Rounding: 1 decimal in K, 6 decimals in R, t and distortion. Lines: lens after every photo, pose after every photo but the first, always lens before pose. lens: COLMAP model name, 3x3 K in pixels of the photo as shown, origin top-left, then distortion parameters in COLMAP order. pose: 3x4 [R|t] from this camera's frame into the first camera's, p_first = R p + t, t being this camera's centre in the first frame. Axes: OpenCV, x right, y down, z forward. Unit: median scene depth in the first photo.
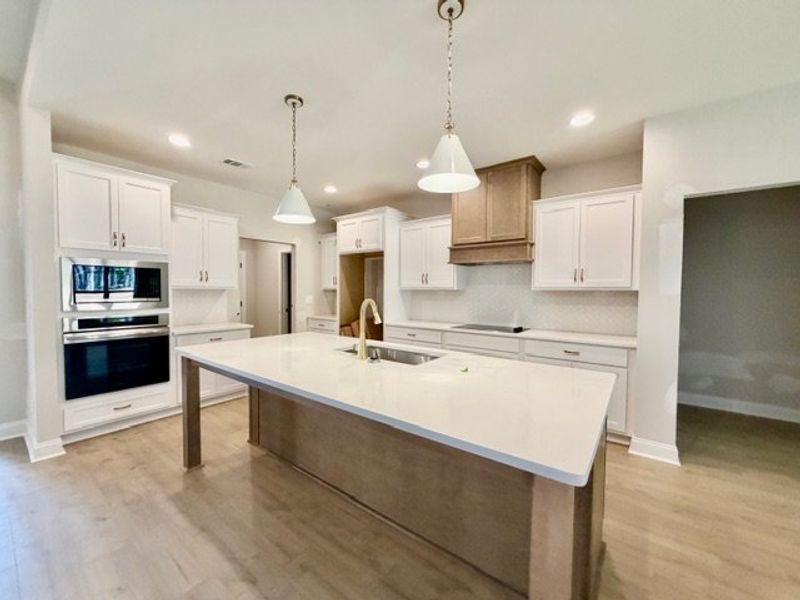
lens RADIAL K [[323.6, 0, 399.8], [0, 323.6, 301.3], [0, 0, 1]] dist [0.004969, -0.000665]
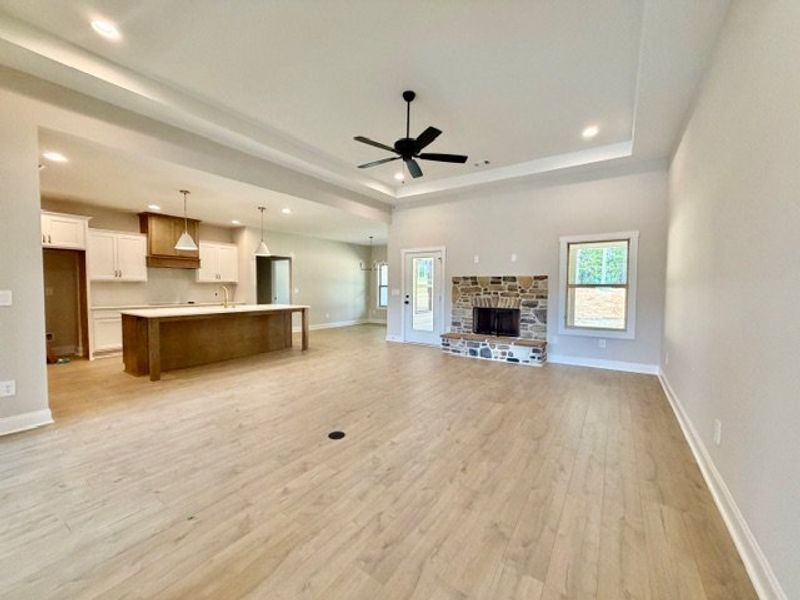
lens RADIAL K [[323.6, 0, 398.6], [0, 323.6, 301.3], [0, 0, 1]] dist [0.004969, -0.000665]
pose [[-0.157535, -0.056242, 0.985911, -1.880970], [0.024073, 0.997861, 0.060771, -0.010467], [-0.987220, 0.033307, -0.155844, 0.064335]]
